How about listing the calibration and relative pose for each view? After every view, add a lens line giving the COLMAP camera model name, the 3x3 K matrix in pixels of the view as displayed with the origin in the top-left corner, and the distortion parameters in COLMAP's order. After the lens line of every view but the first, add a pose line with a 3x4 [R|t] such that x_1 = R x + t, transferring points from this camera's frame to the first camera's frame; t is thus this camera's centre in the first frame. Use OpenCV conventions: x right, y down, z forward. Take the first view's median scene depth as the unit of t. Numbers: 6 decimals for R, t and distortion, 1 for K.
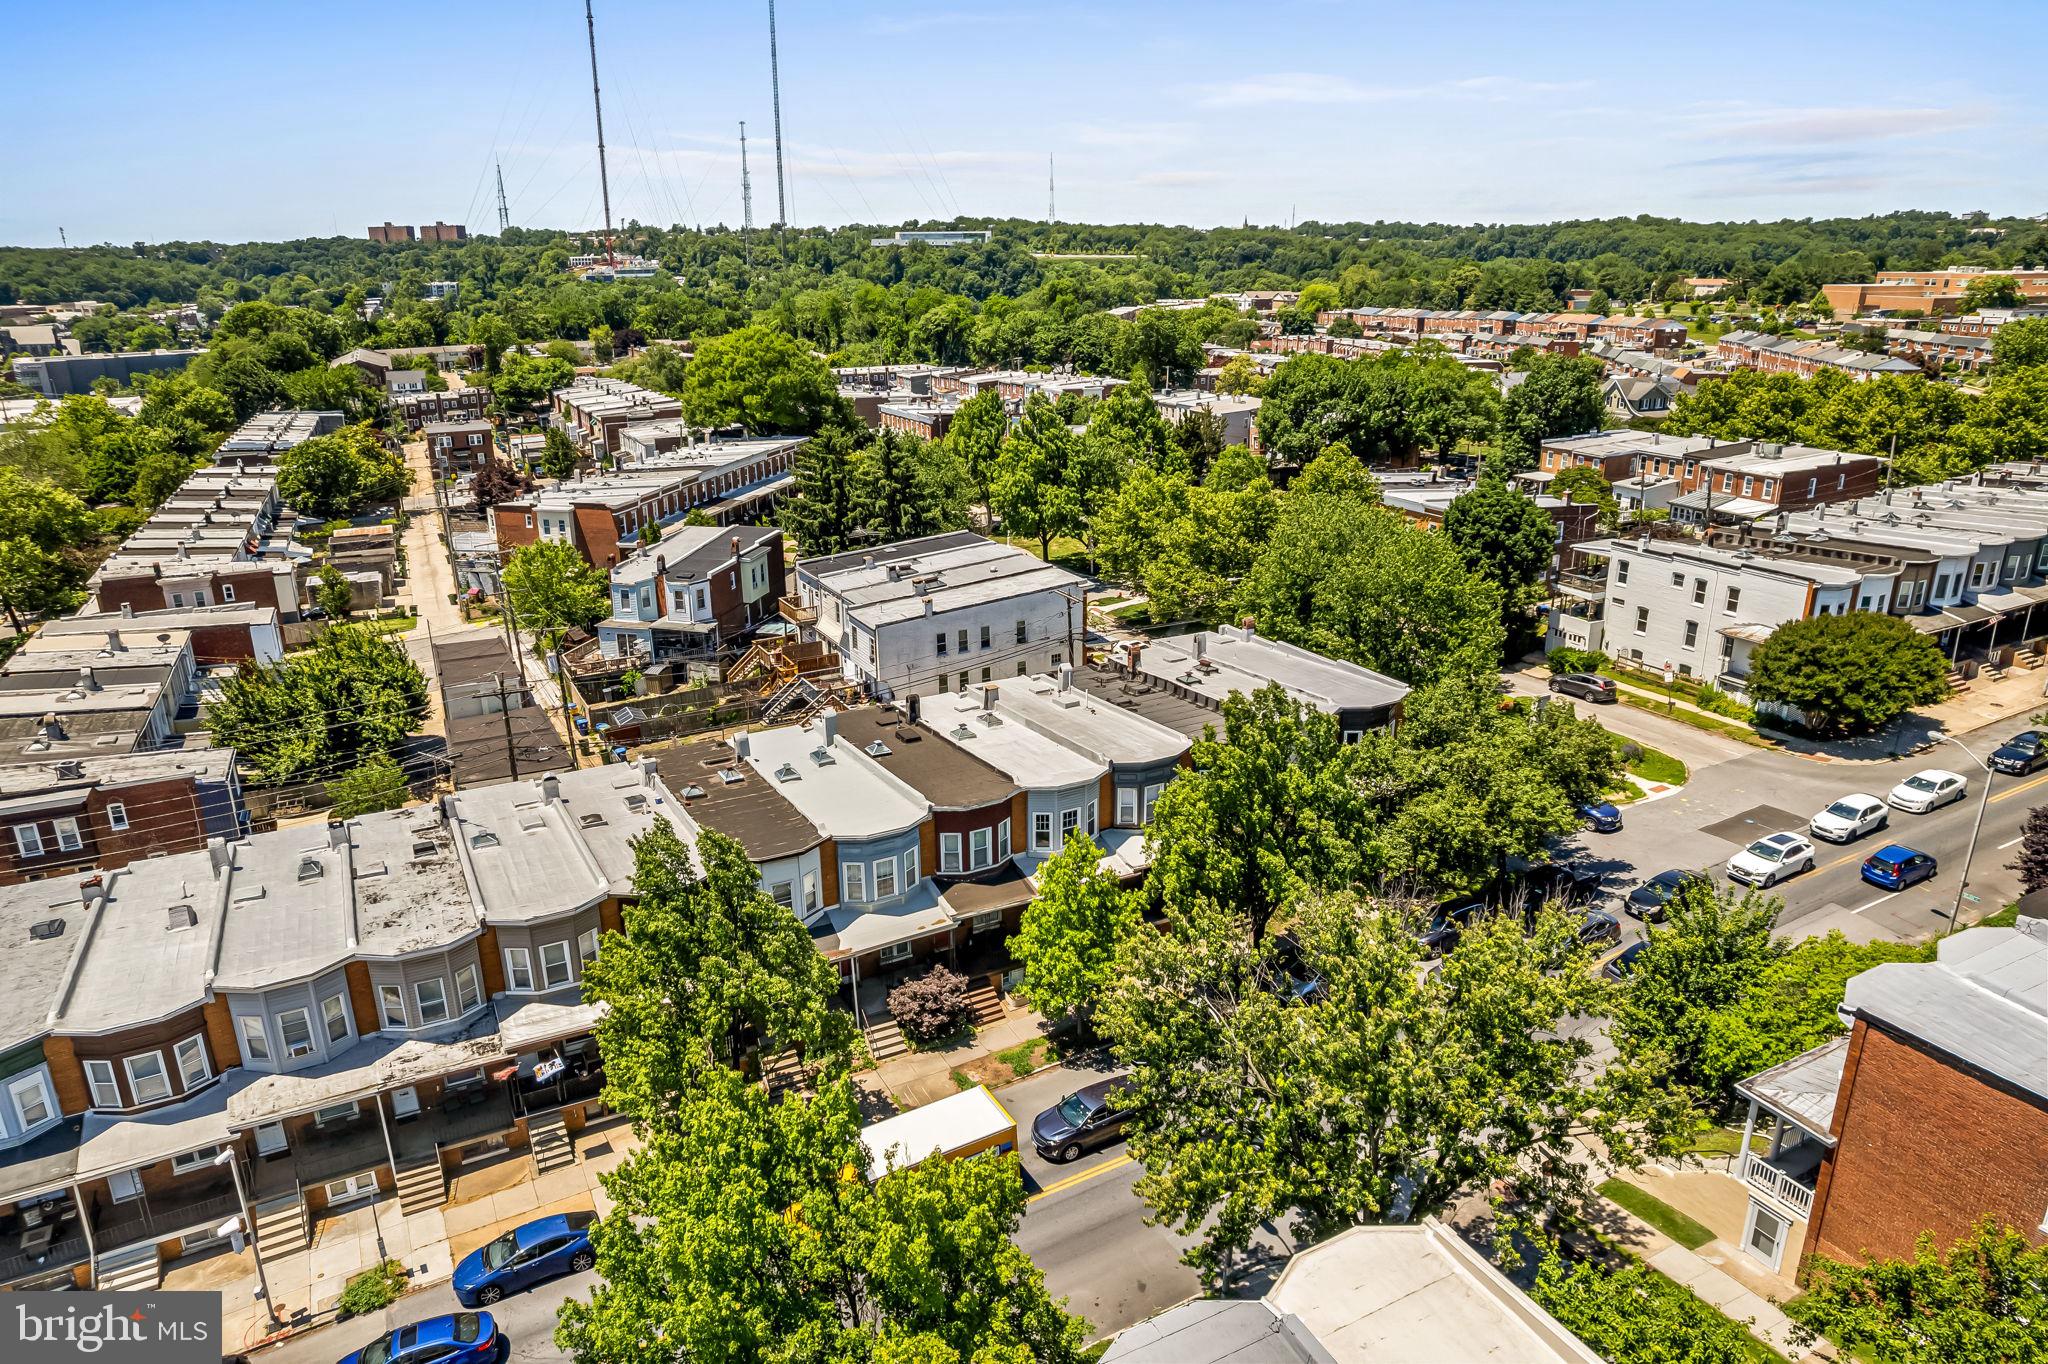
lens RADIAL K [[1311.1, 0, 1017.7], [0, 1311.1, 689.7], [0, 0, 1]] dist [-0.078982, 0.066401]
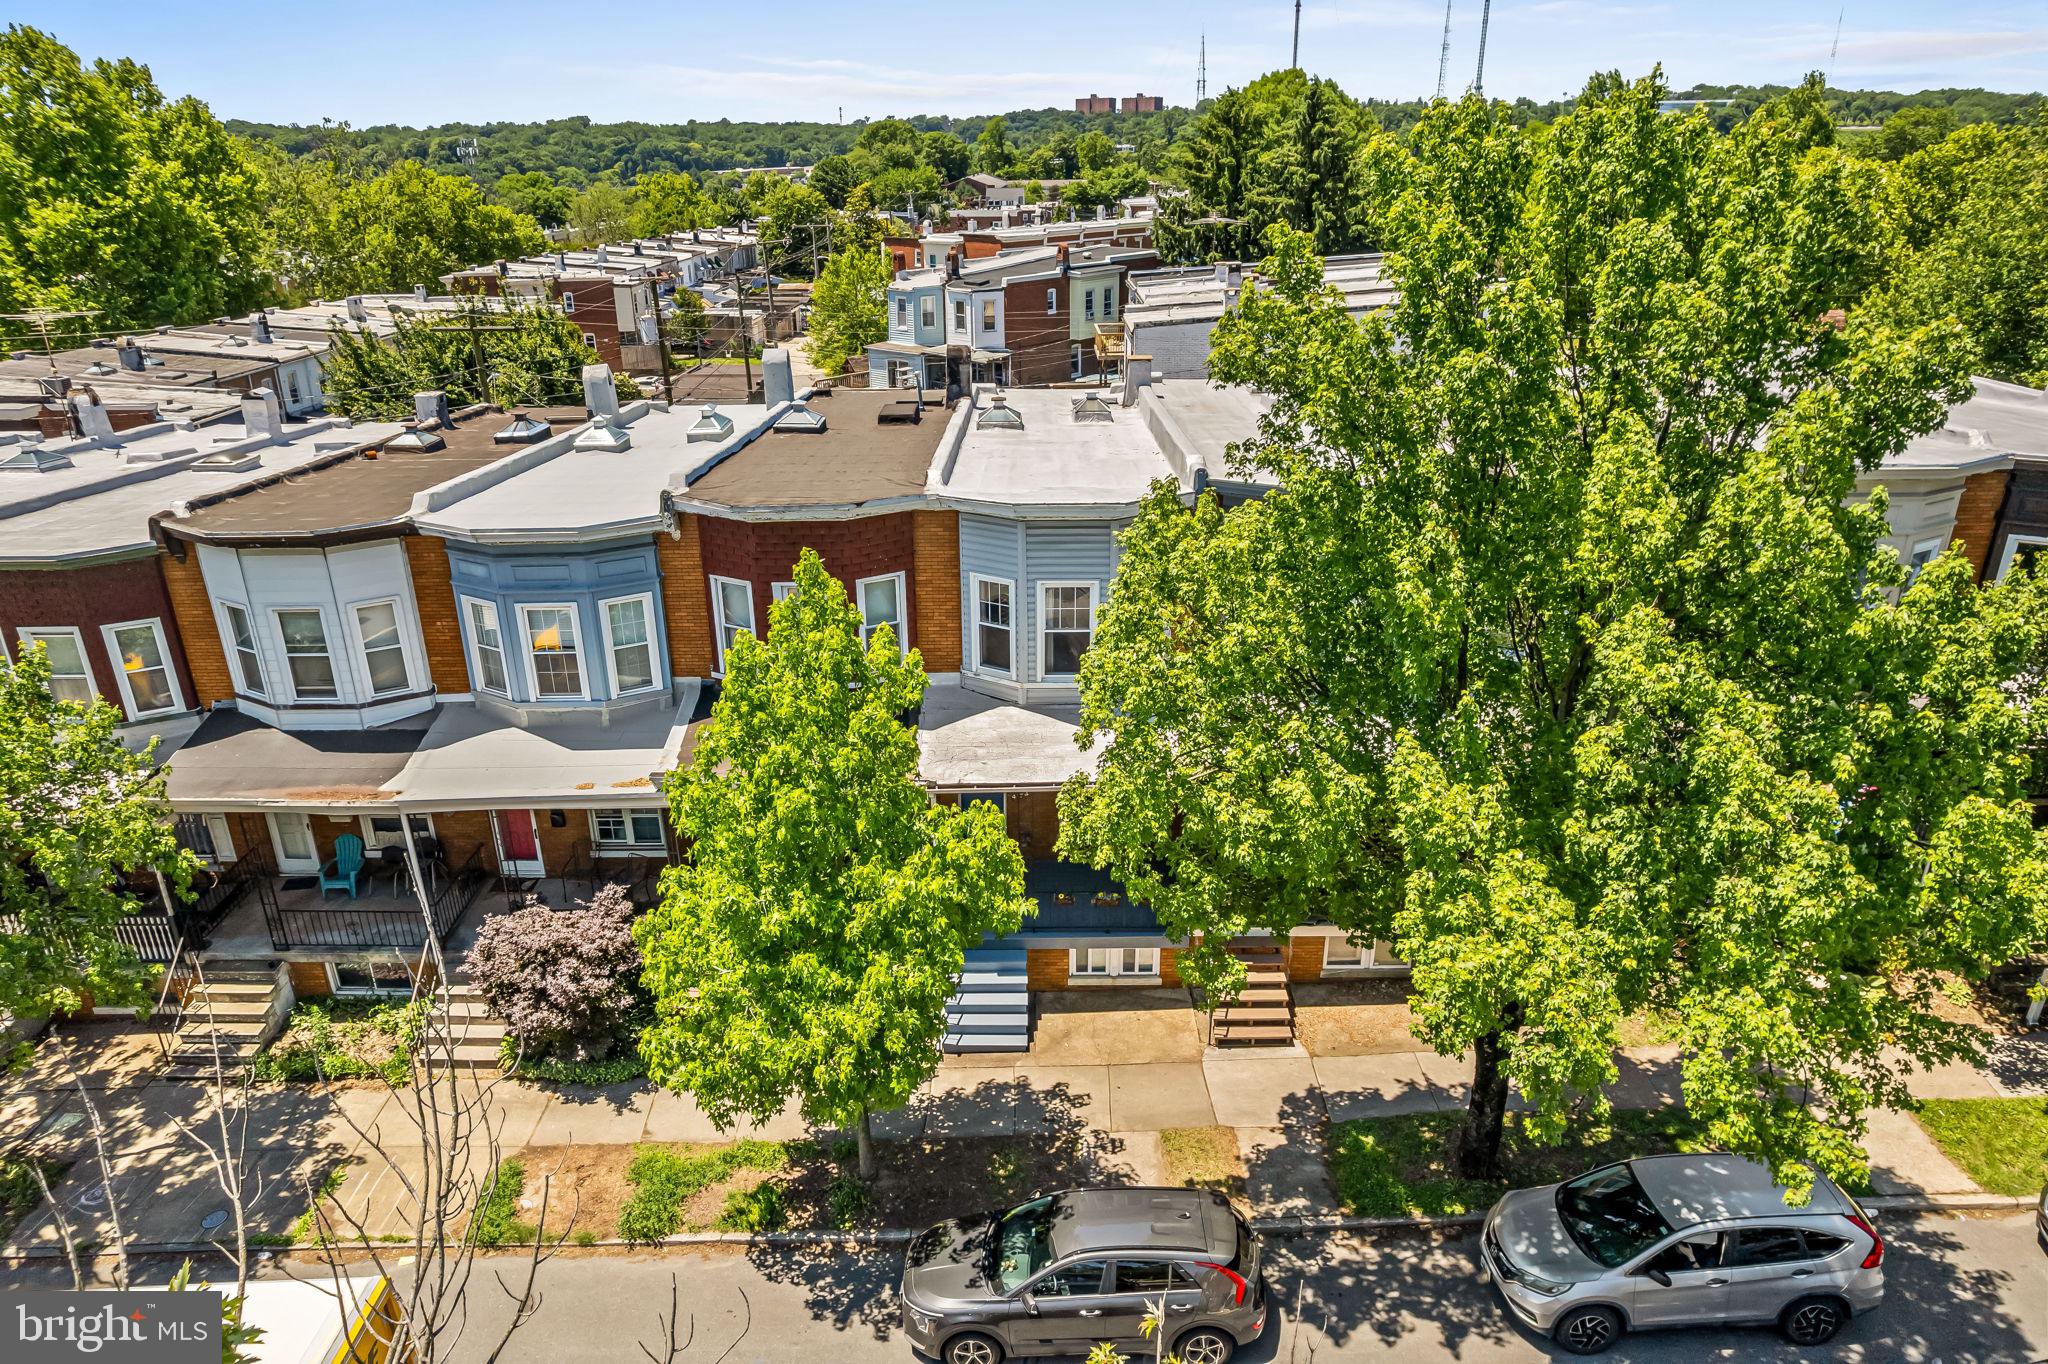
lens RADIAL K [[1311.1, 0, 1017.7], [0, 1311.1, 689.7], [0, 0, 1]] dist [-0.078982, 0.066401]
pose [[0.878166, 0.184215, -0.441463, 0.121529], [-0.150080, 0.982379, 0.111387, 0.049608], [0.454203, -0.031561, 0.890339, 0.396339]]
